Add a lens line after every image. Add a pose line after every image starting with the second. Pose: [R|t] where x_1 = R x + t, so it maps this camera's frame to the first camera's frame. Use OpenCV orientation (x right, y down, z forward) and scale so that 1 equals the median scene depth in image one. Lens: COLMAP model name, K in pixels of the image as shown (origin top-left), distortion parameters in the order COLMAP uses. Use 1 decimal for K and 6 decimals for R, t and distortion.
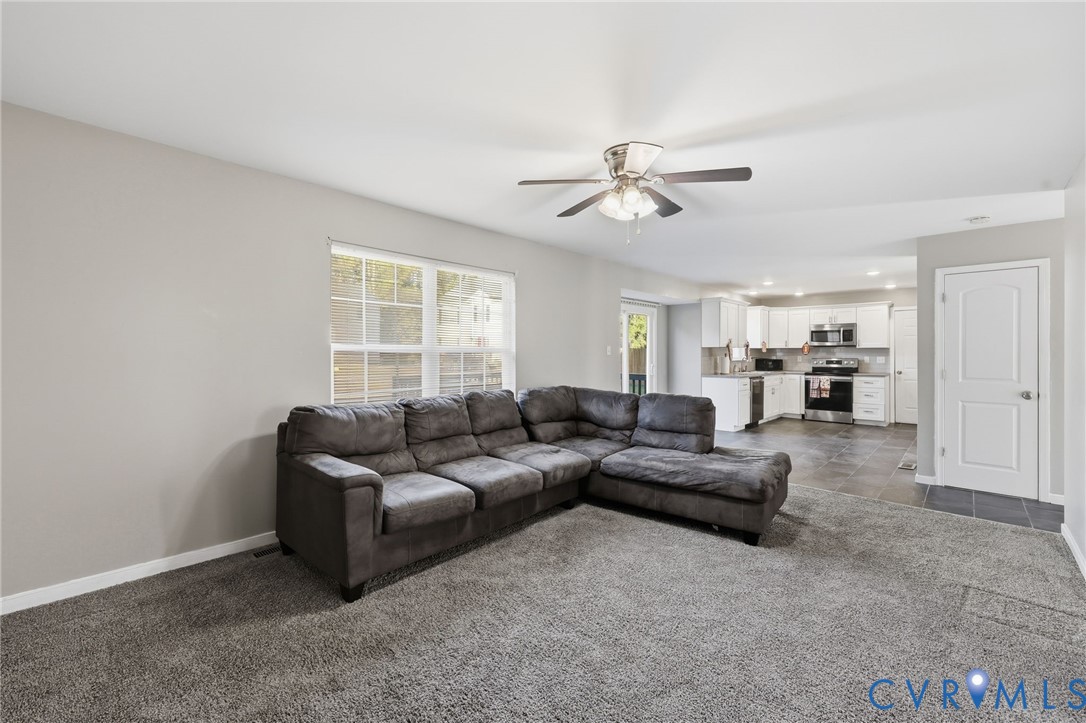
lens RADIAL K [[444.5, 0, 543.8], [0, 444.5, 352.1], [0, 0, 1]] dist [0.001384, 0.000166]
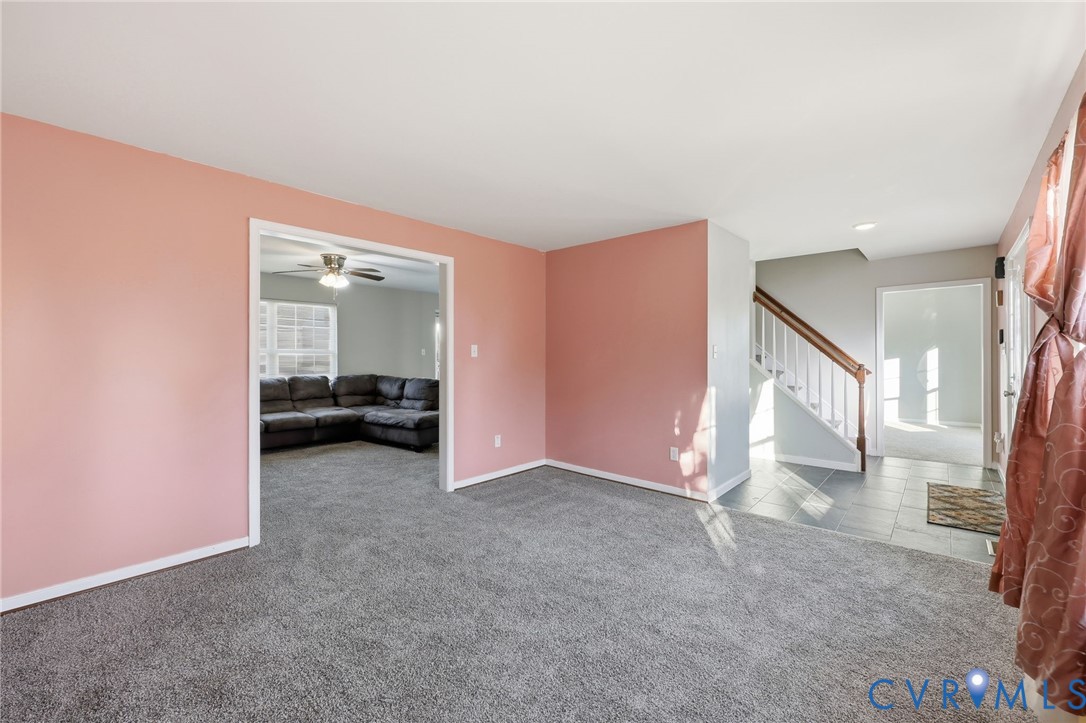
lens RADIAL K [[444.5, 0, 543.8], [0, 444.5, 352.1], [0, 0, 1]] dist [0.001384, 0.000166]
pose [[0.999972, -0.007372, 0.000875, 0.743310], [0.007379, 0.999944, -0.007592, 0.014580], [-0.000819, 0.007598, 0.999971, -0.670034]]
